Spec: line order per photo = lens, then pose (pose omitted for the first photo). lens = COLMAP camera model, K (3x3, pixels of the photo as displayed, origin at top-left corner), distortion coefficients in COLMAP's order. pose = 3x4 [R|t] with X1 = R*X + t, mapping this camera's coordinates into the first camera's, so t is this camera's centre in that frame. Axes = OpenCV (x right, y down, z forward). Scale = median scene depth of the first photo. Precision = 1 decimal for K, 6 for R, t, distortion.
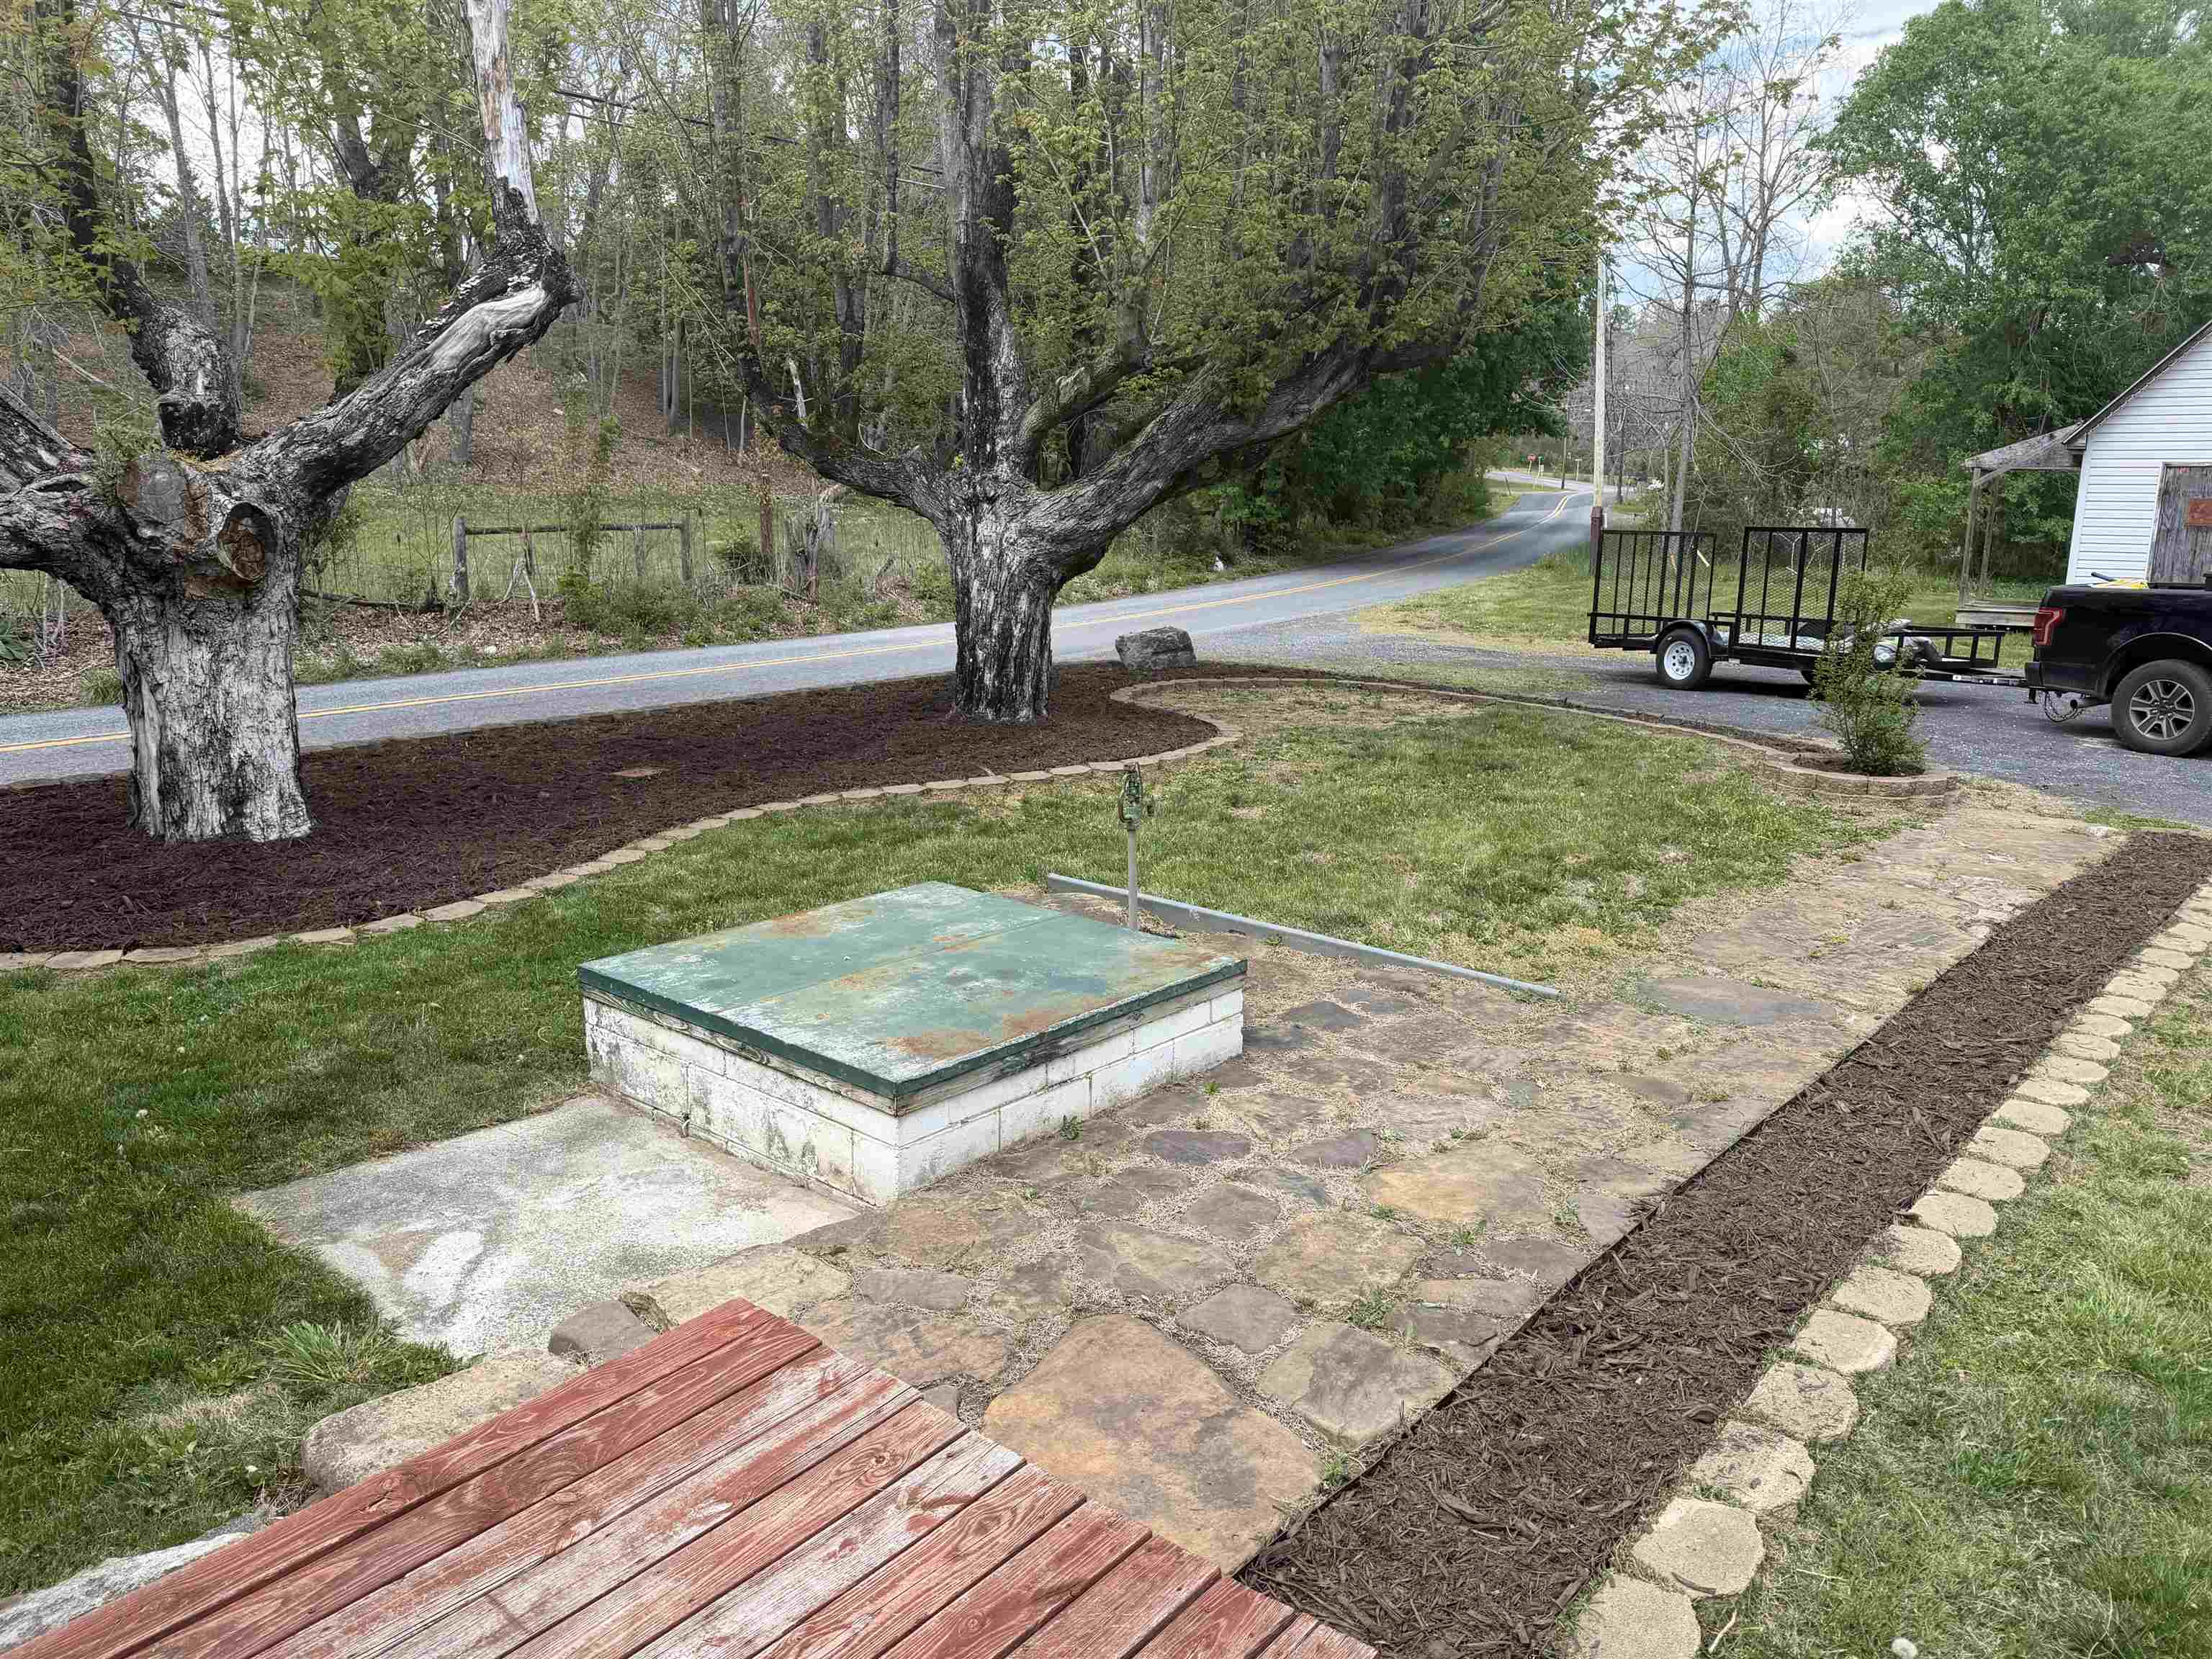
lens RADIAL K [[1532.1, 0, 1107.8], [0, 1532.1, 837.0], [0, 0, 1]] dist [0.071565, -0.074992]
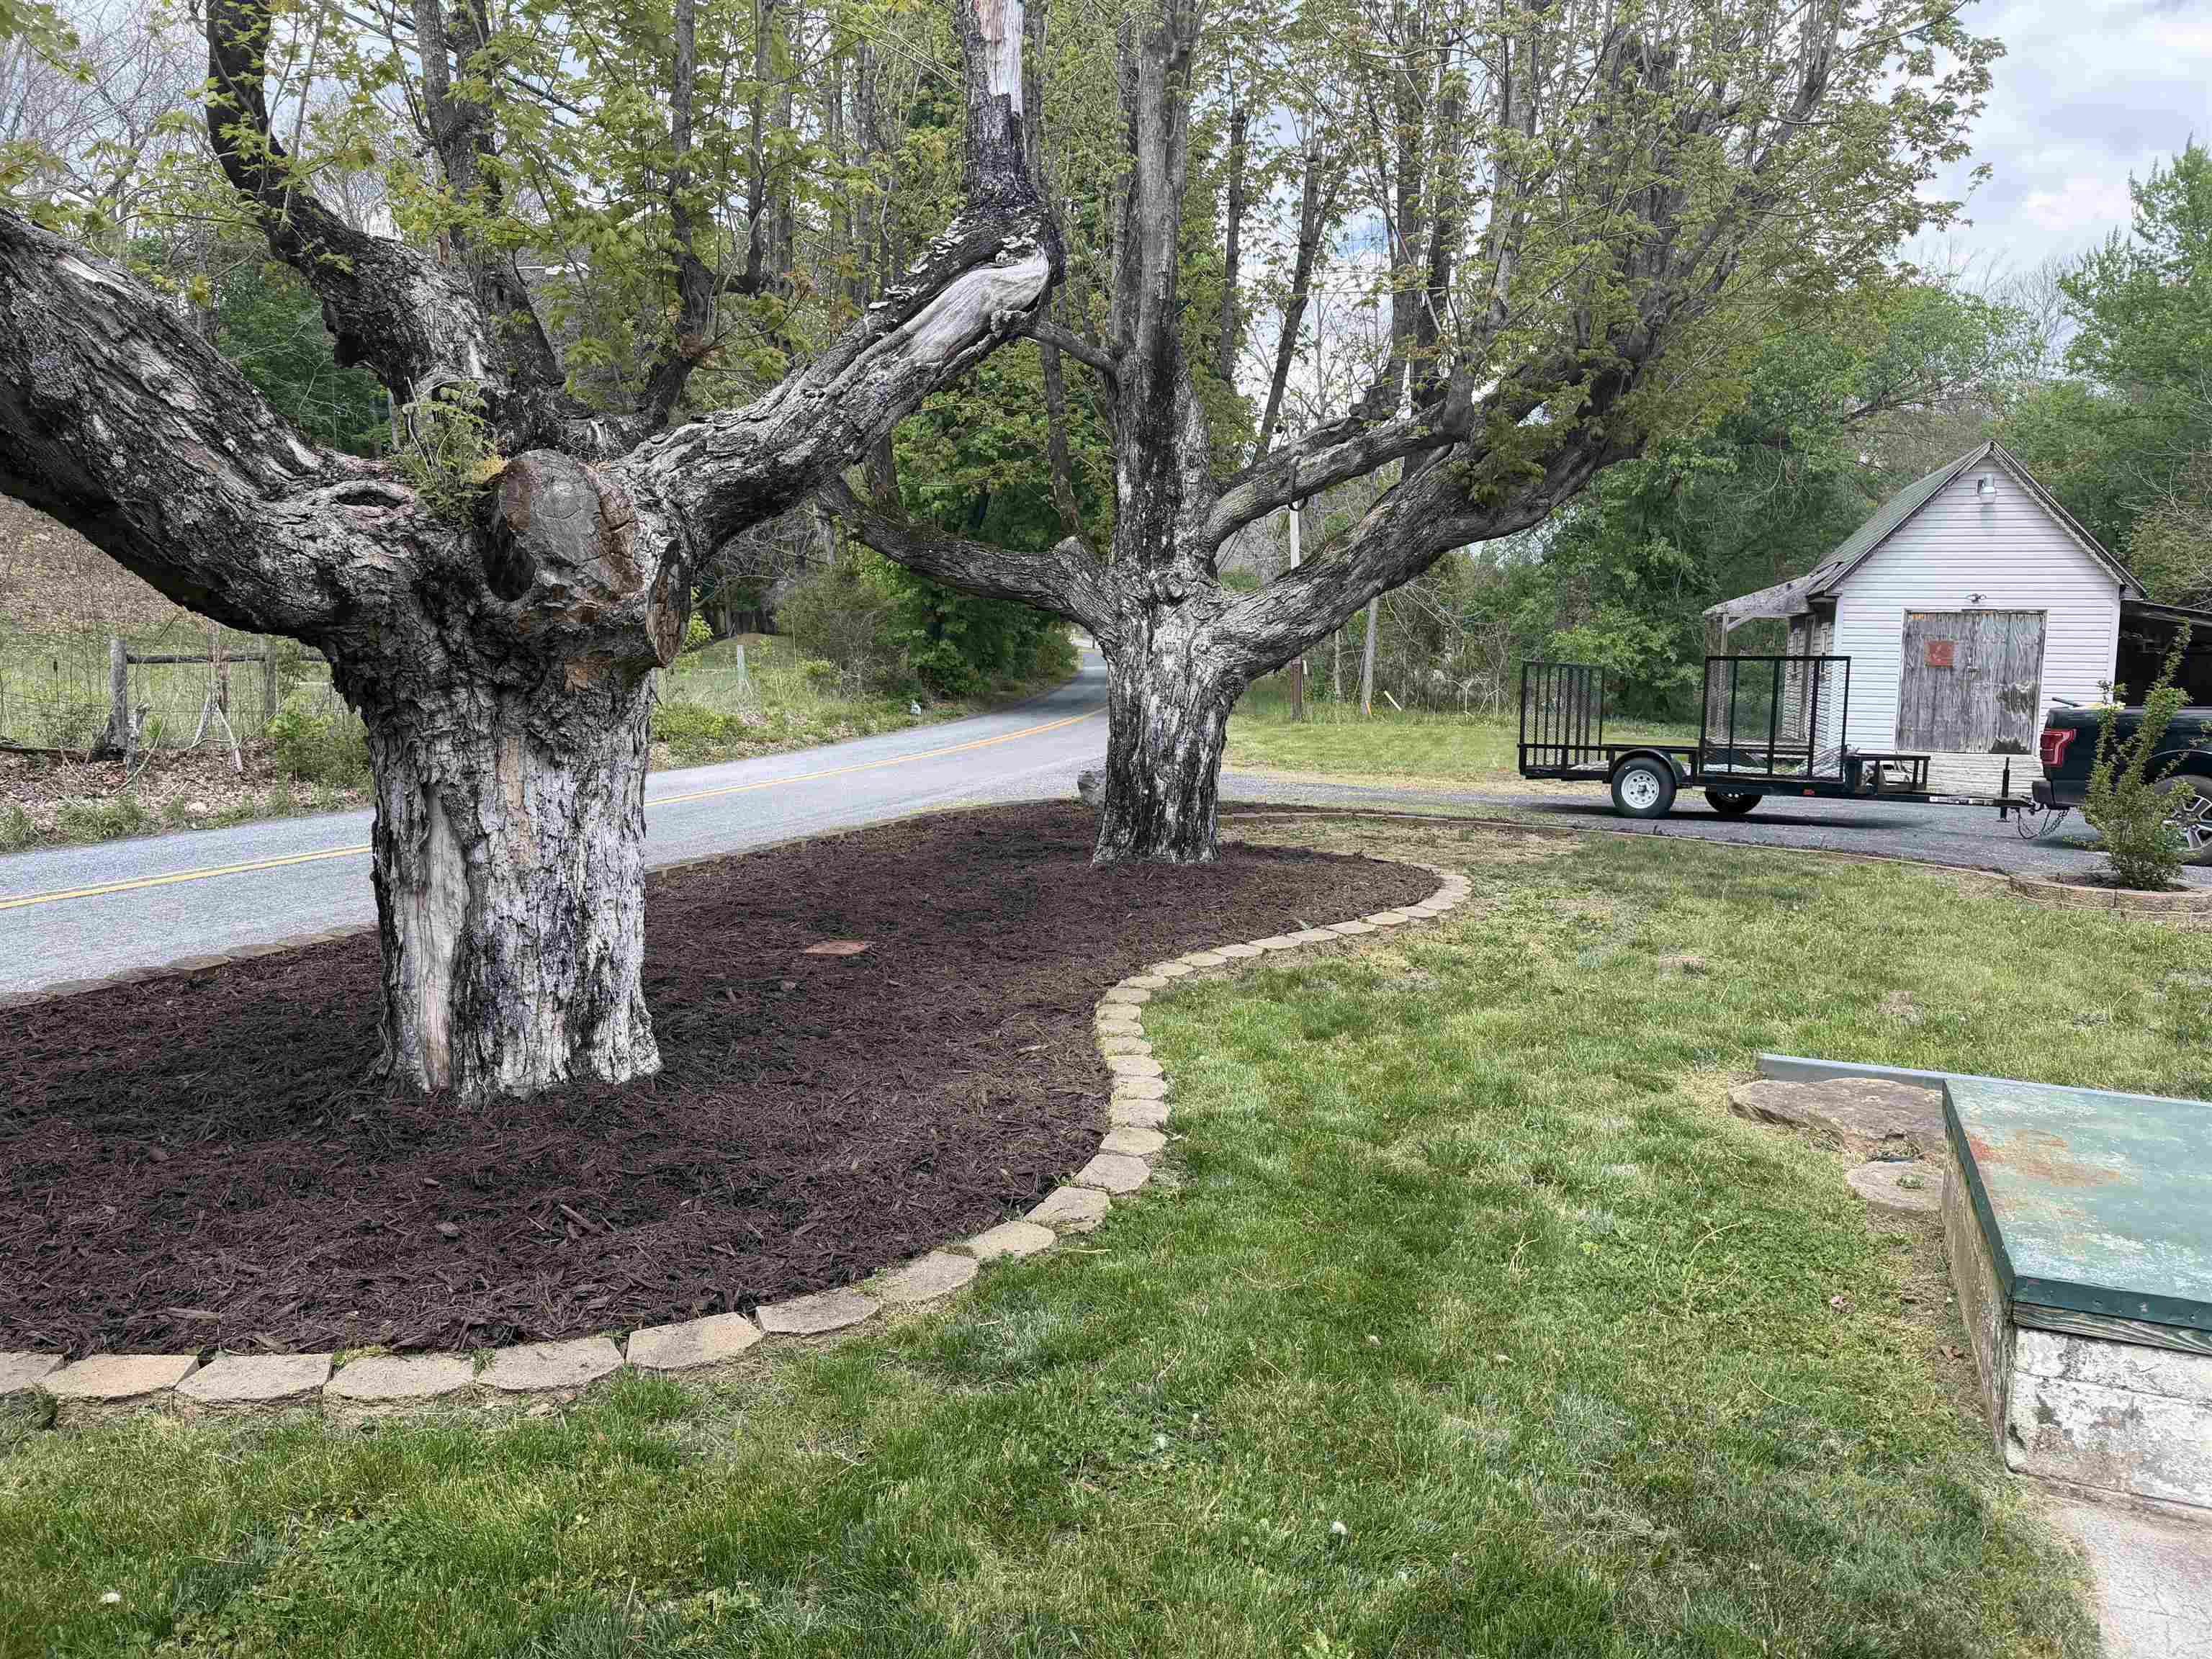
lens RADIAL K [[1525.7, 0, 1113.8], [0, 1525.7, 821.3], [0, 0, 1]] dist [0.124151, -0.177325]
pose [[0.950718, -0.024848, 0.309059, -0.548211], [0.058138, 0.993390, -0.098974, -0.029484], [-0.304557, 0.112065, 0.945879, 0.353018]]
